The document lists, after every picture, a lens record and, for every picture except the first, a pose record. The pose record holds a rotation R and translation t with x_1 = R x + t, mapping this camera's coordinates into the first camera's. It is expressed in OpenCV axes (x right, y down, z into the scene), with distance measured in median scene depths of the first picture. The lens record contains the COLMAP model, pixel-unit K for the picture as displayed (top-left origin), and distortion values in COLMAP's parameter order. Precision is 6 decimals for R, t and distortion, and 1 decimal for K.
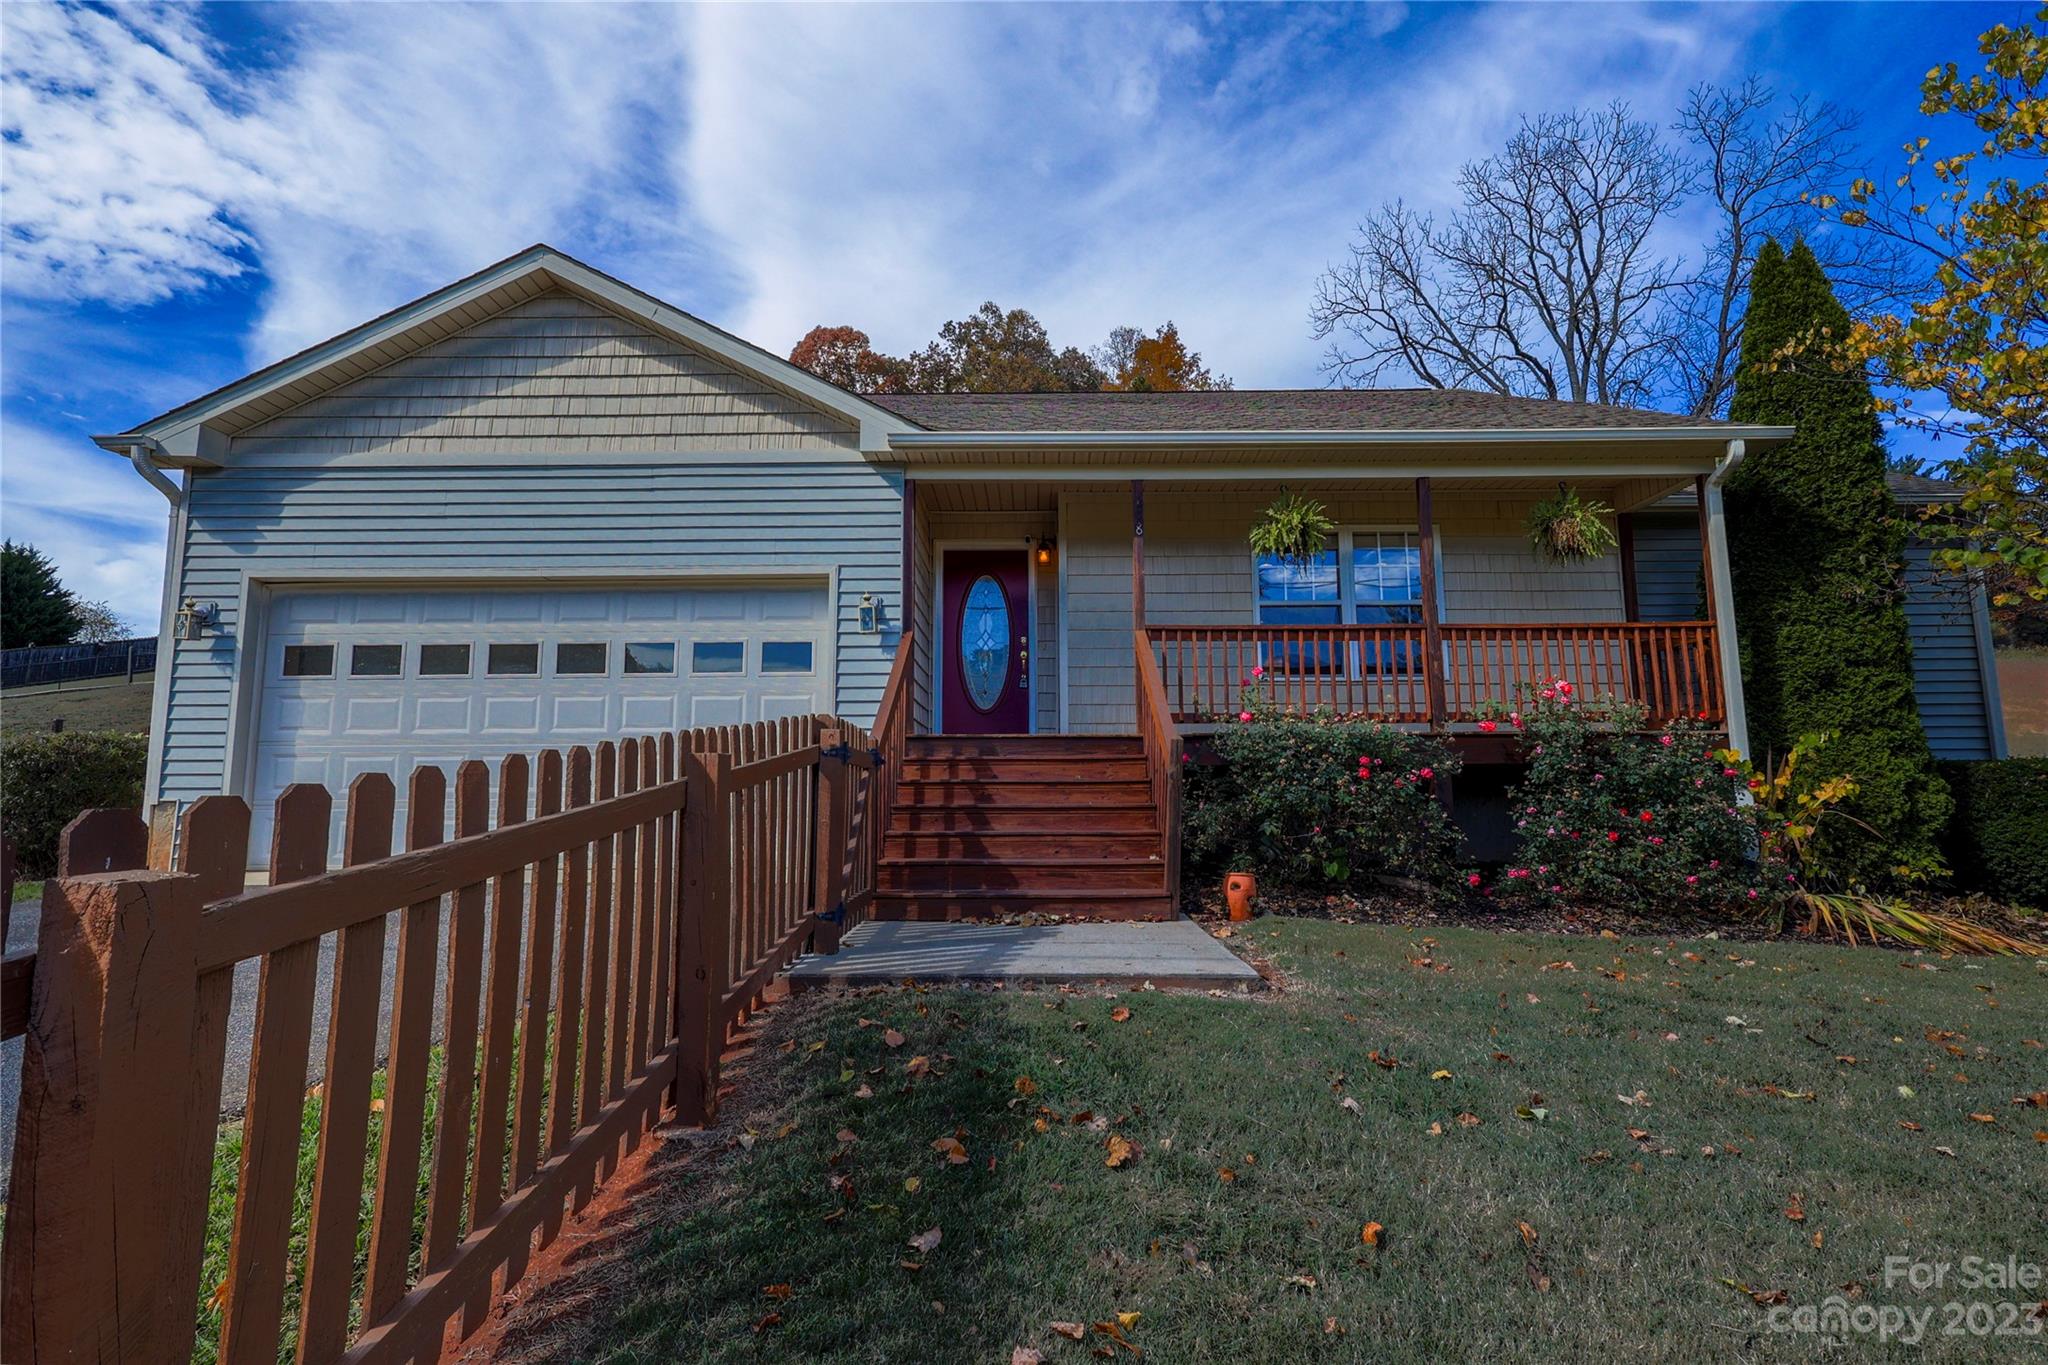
lens RADIAL K [[942.0, 0, 1024.0], [0, 942.0, 682.5], [0, 0, 1]] dist [0.021218, 0.000090]
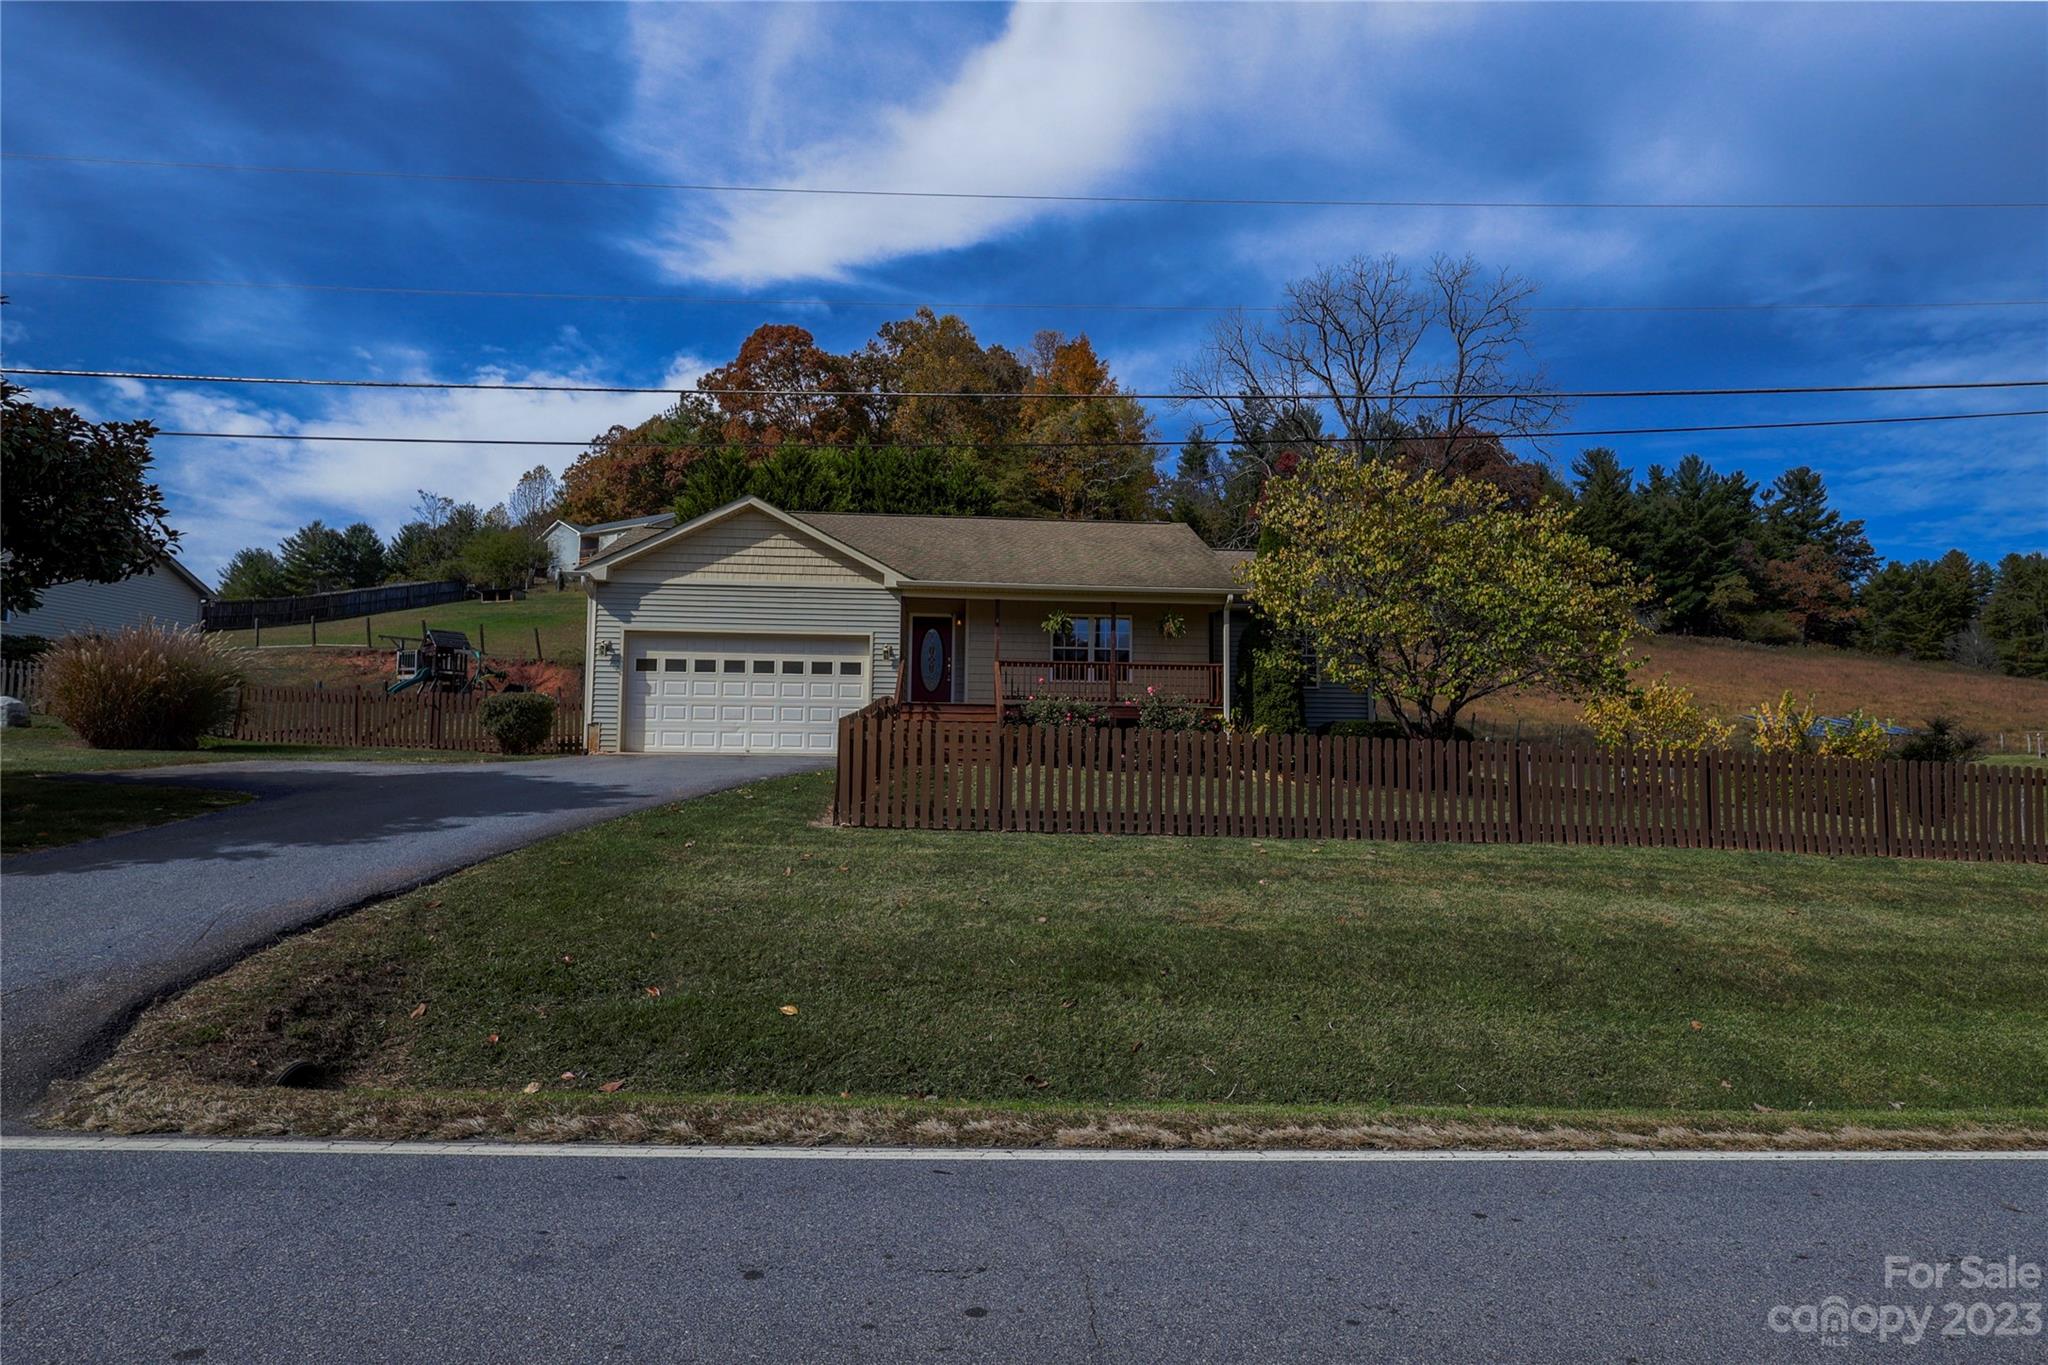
lens RADIAL K [[942.0, 0, 1024.0], [0, 942.0, 682.5], [0, 0, 1]] dist [0.021218, 0.000090]
pose [[0.996305, 0.023224, 0.082688, -0.007612], [-0.026744, 0.998772, 0.041716, -0.103192], [-0.081618, -0.043773, 0.995702, -1.427006]]
